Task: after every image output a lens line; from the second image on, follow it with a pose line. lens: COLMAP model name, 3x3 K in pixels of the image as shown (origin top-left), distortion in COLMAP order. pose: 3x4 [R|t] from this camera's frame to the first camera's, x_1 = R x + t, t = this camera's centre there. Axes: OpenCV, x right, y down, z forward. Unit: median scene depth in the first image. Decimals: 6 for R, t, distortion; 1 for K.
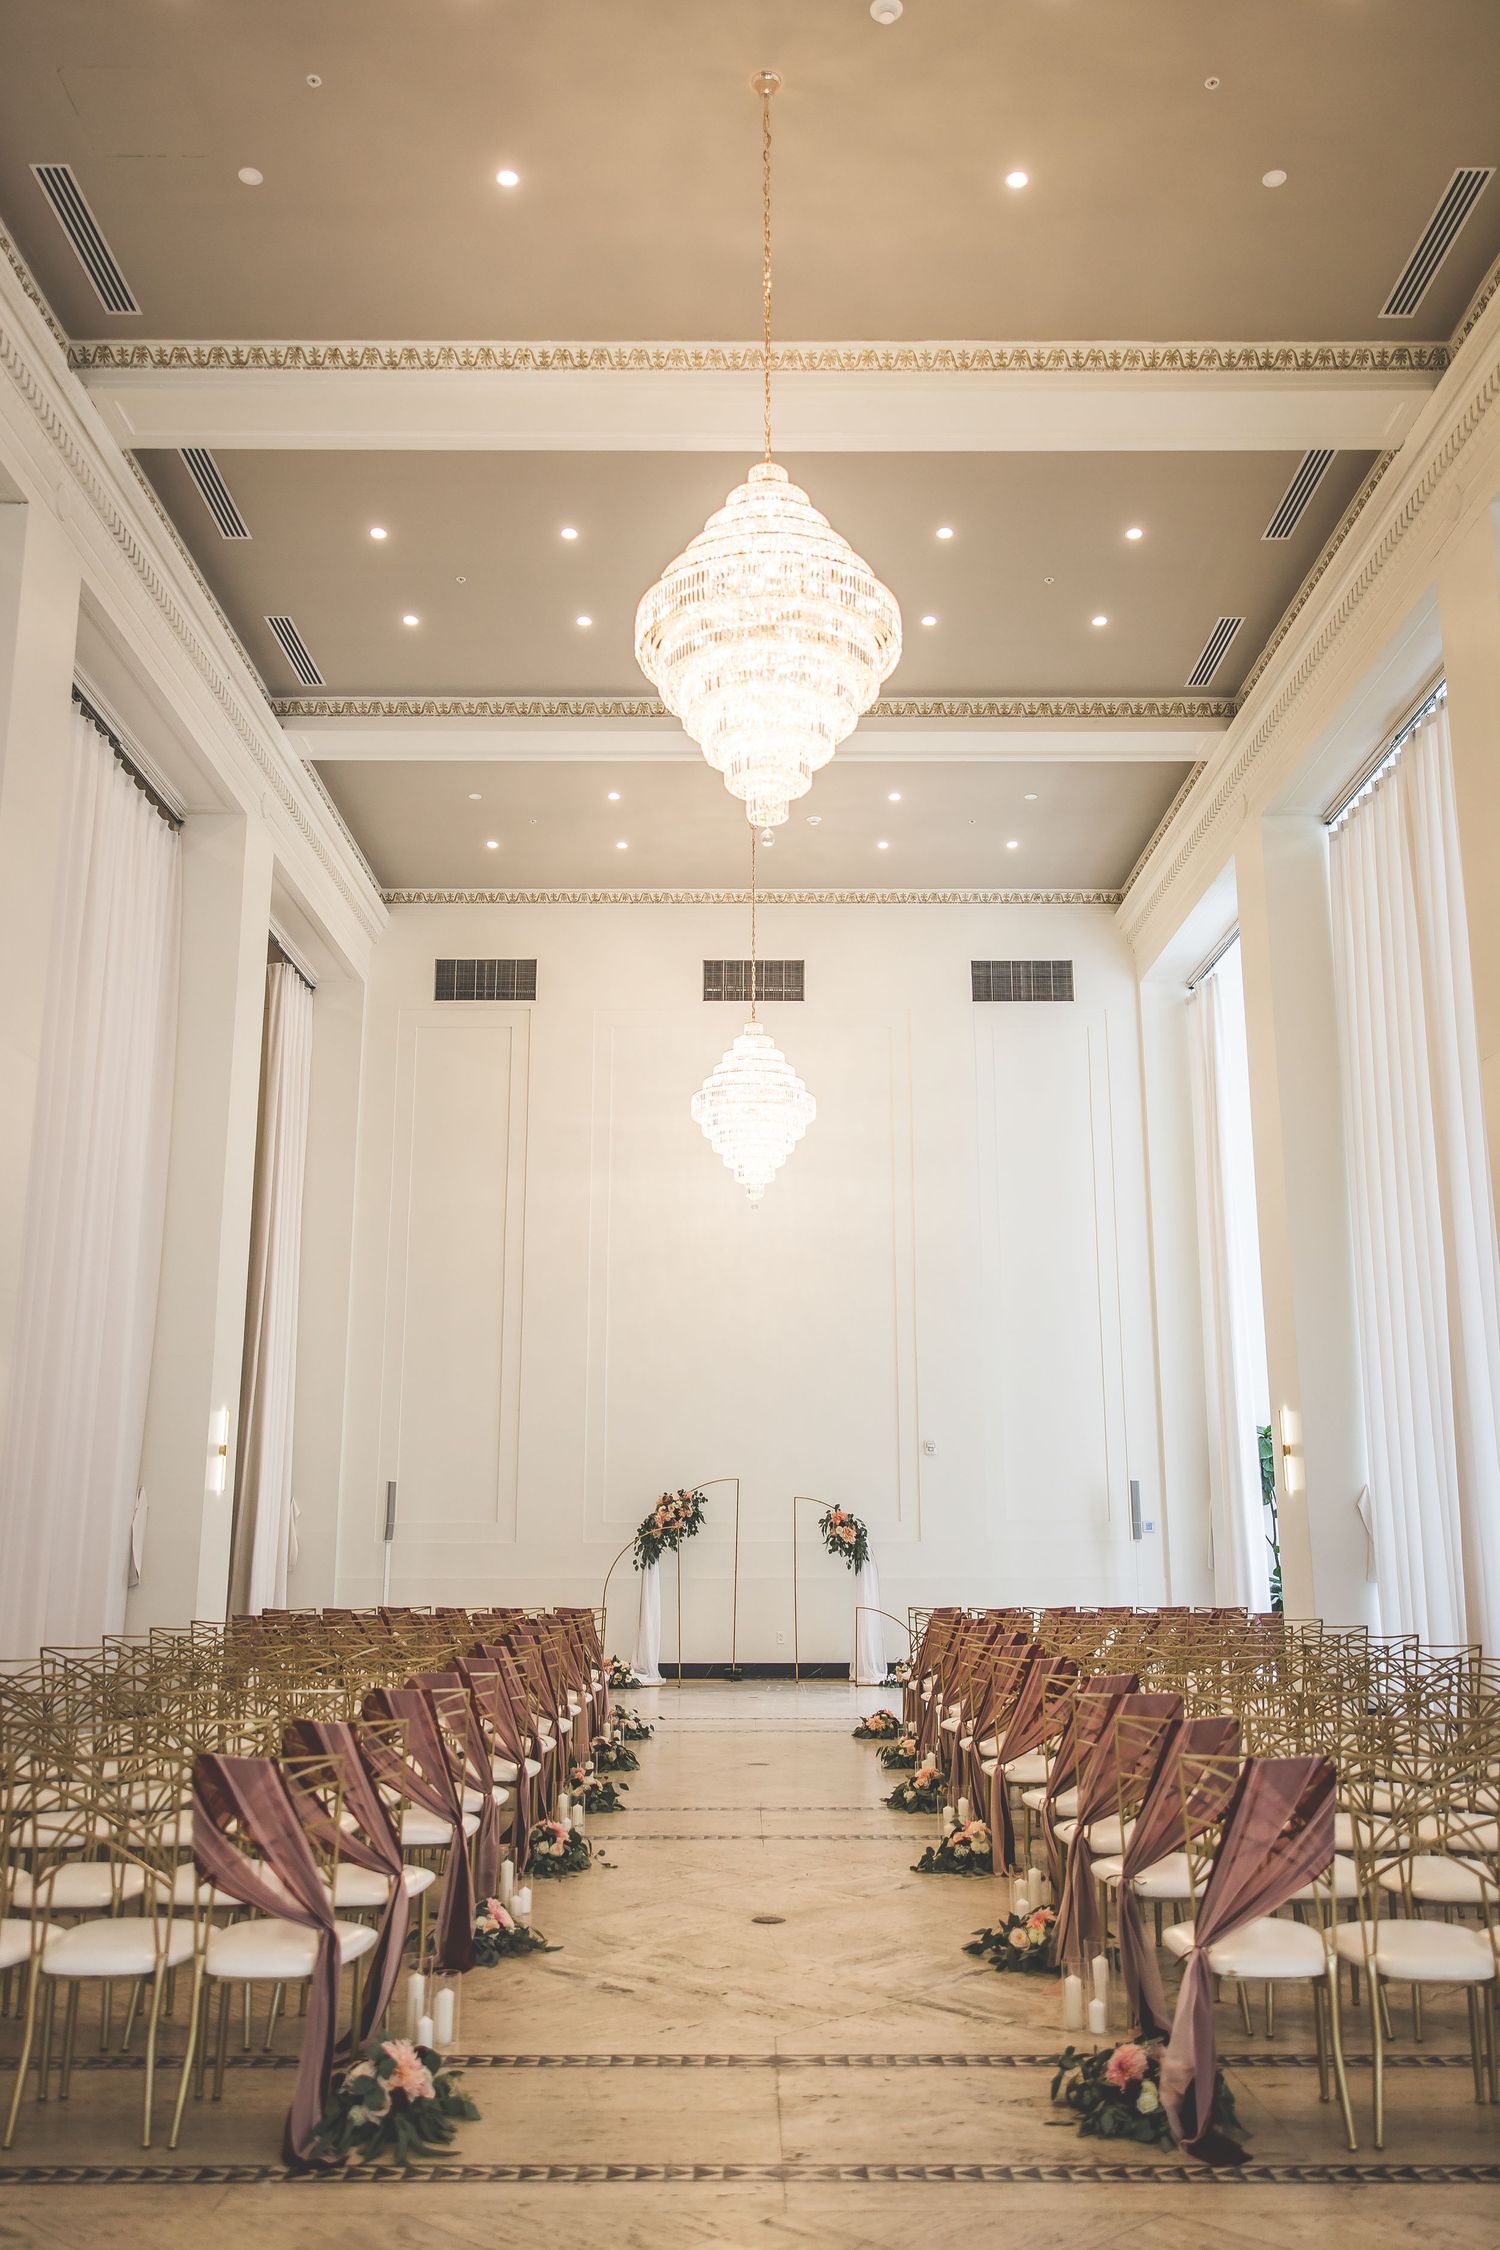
lens RADIAL K [[1842.7, 0, 760.6], [0, 1842.7, 1107.3], [0, 0, 1]] dist [0.005061, 0.011673]
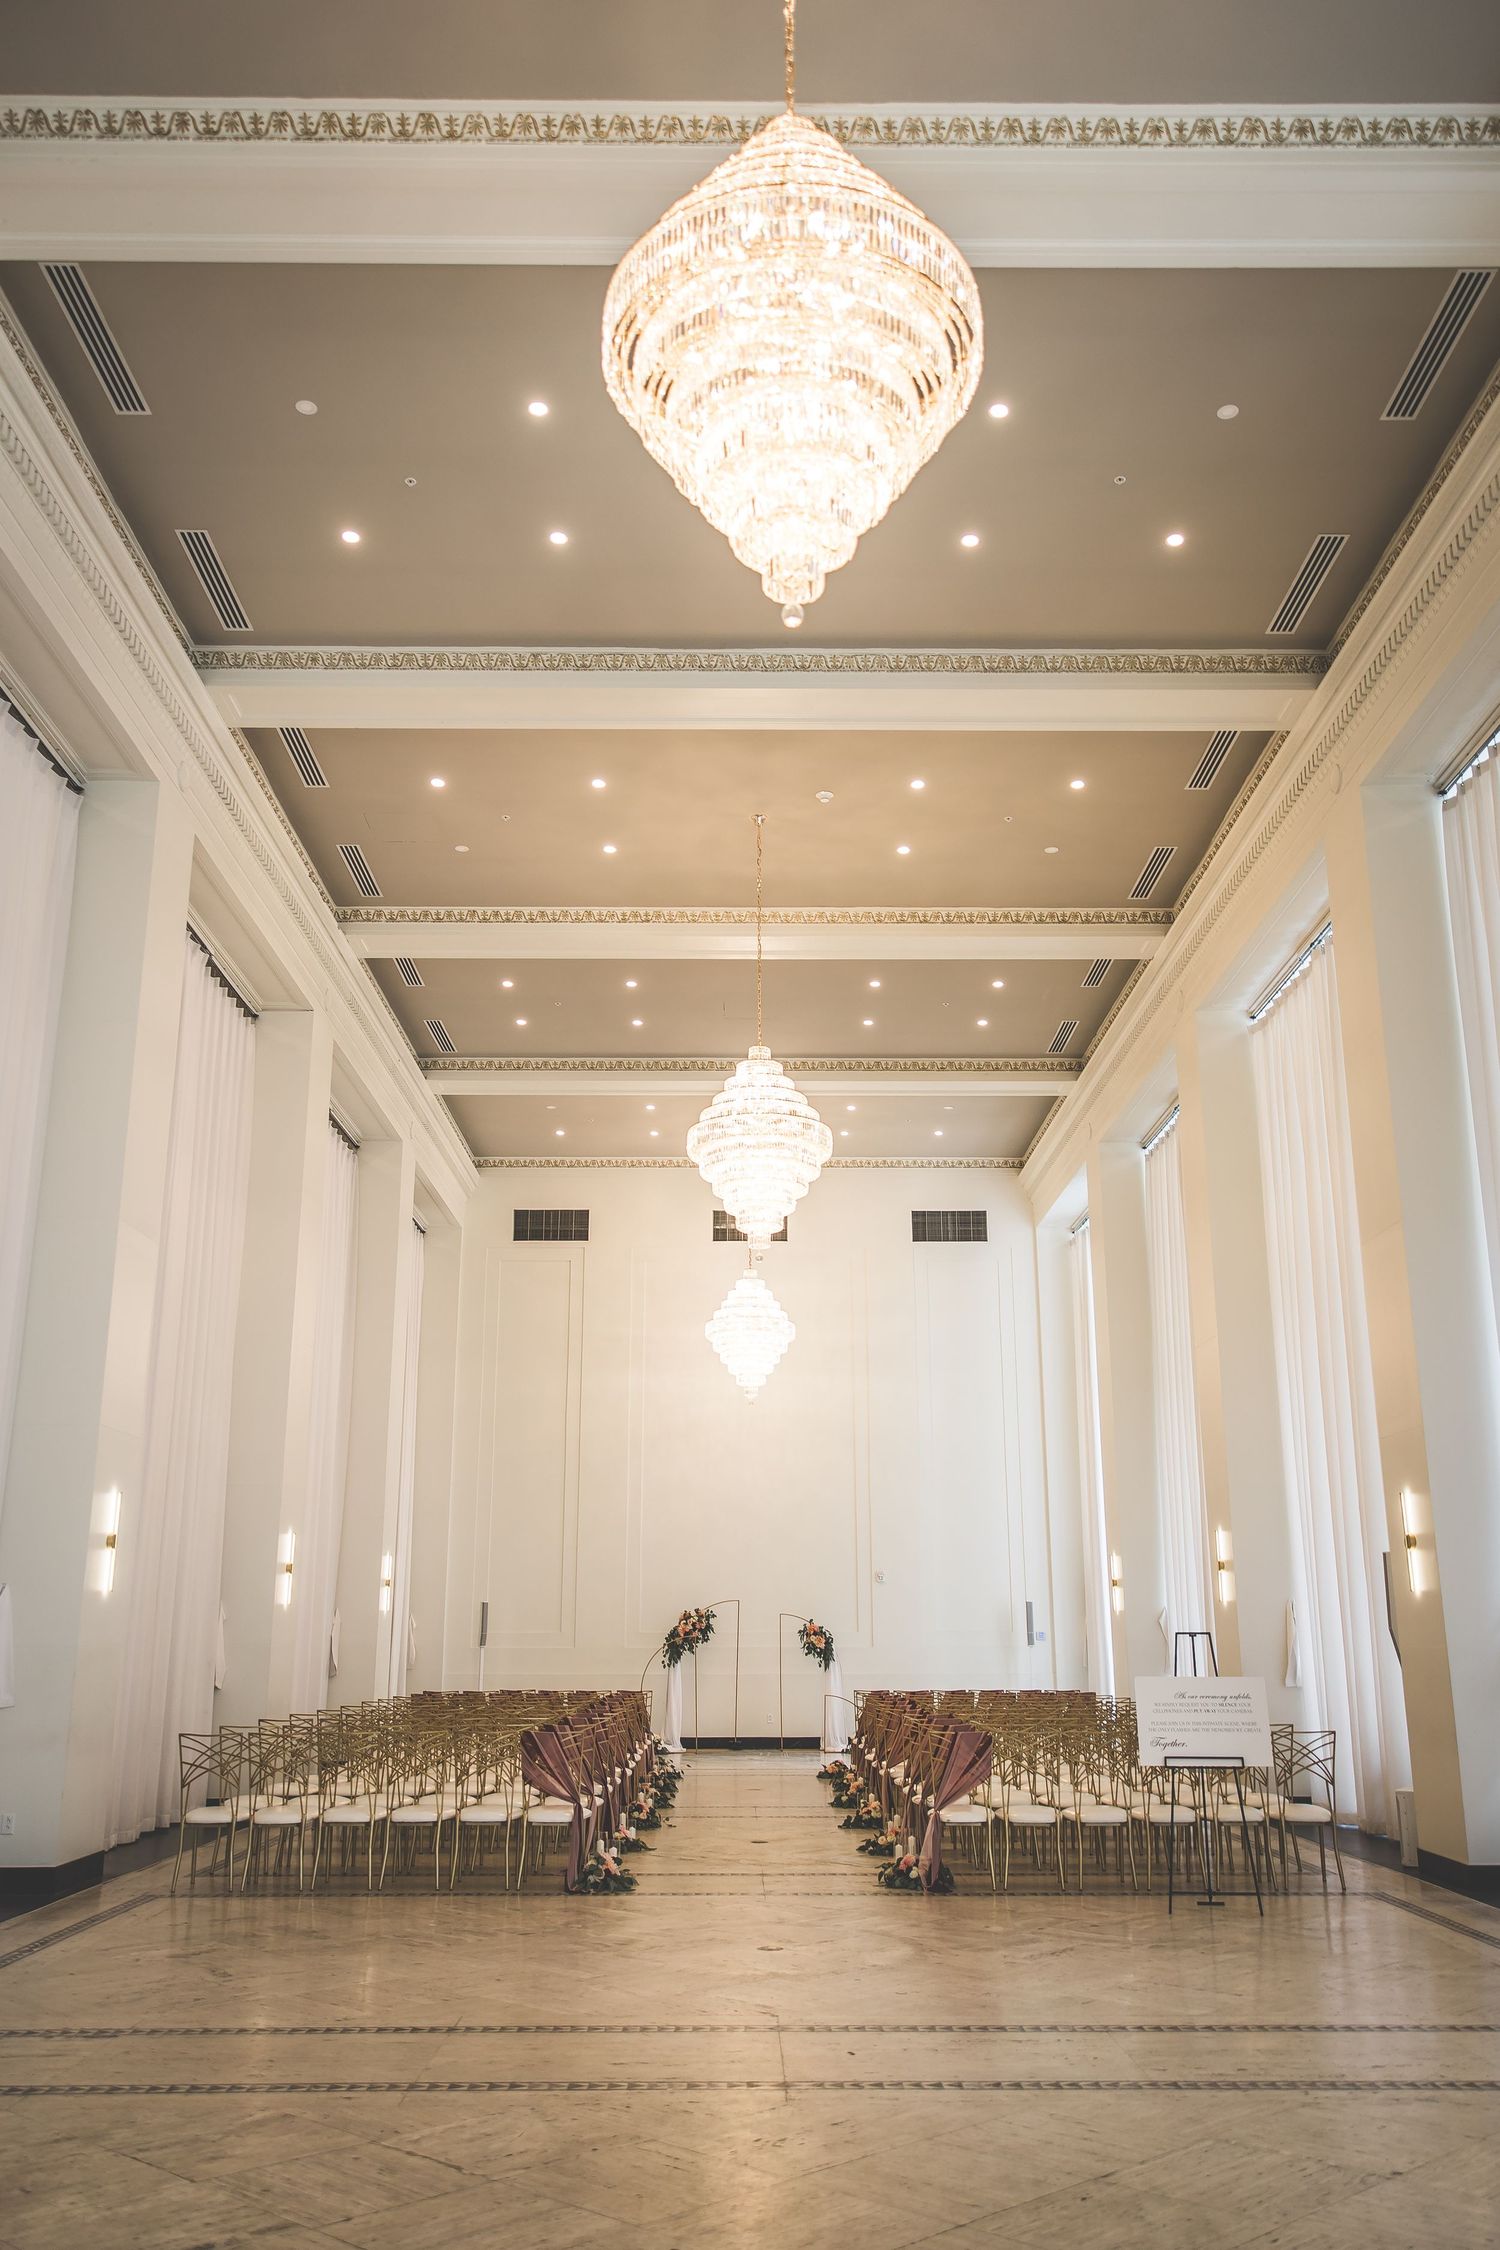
lens RADIAL K [[1842.7, 0, 752.7], [0, 1842.7, 1129.4], [0, 0, 1]] dist [0.005061, 0.011673]
pose [[0.999999, 0.000181, -0.001290, -0.000397], [-0.000237, 0.999026, -0.044115, -0.144268], [0.001280, 0.044115, 0.999026, -0.631869]]
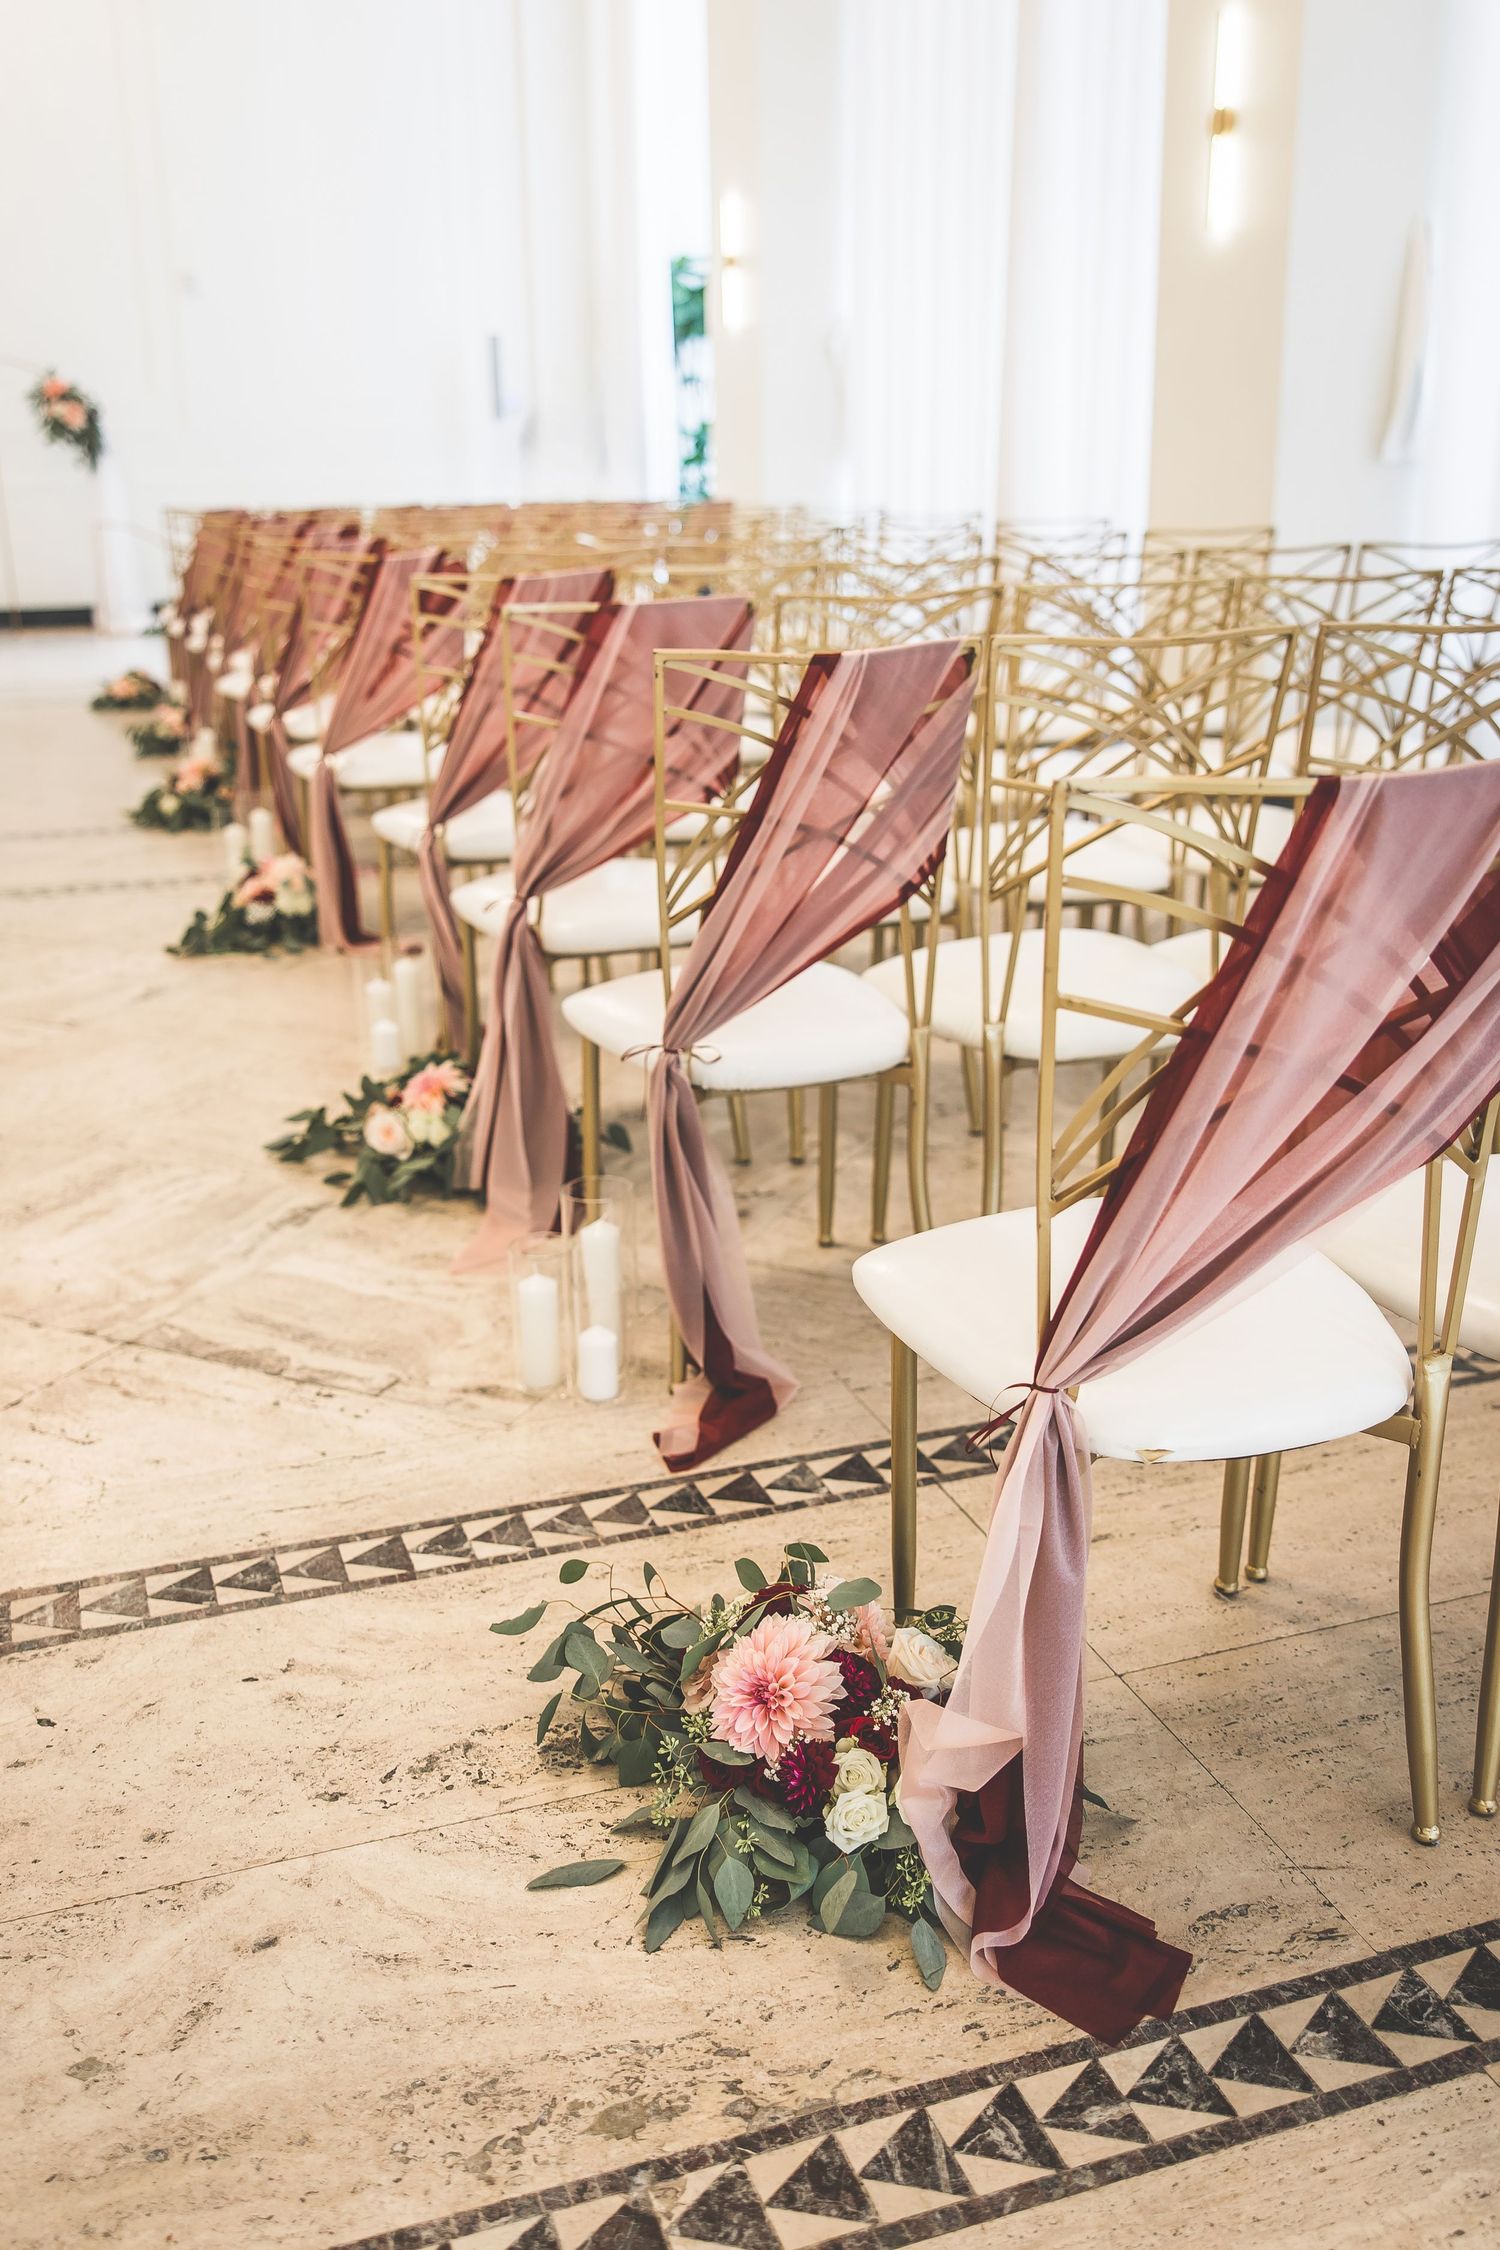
lens RADIAL K [[2021.0, 0, 759.0], [0, 2021.0, 1117.3], [0, 0, 1]] dist [-0.003405, 0.012234]
pose [[0.943635, -0.111980, 0.311469, 0.041834], [-0.063683, 0.862022, 0.502854, 0.110866], [-0.324803, -0.494346, 0.806303, 0.334287]]
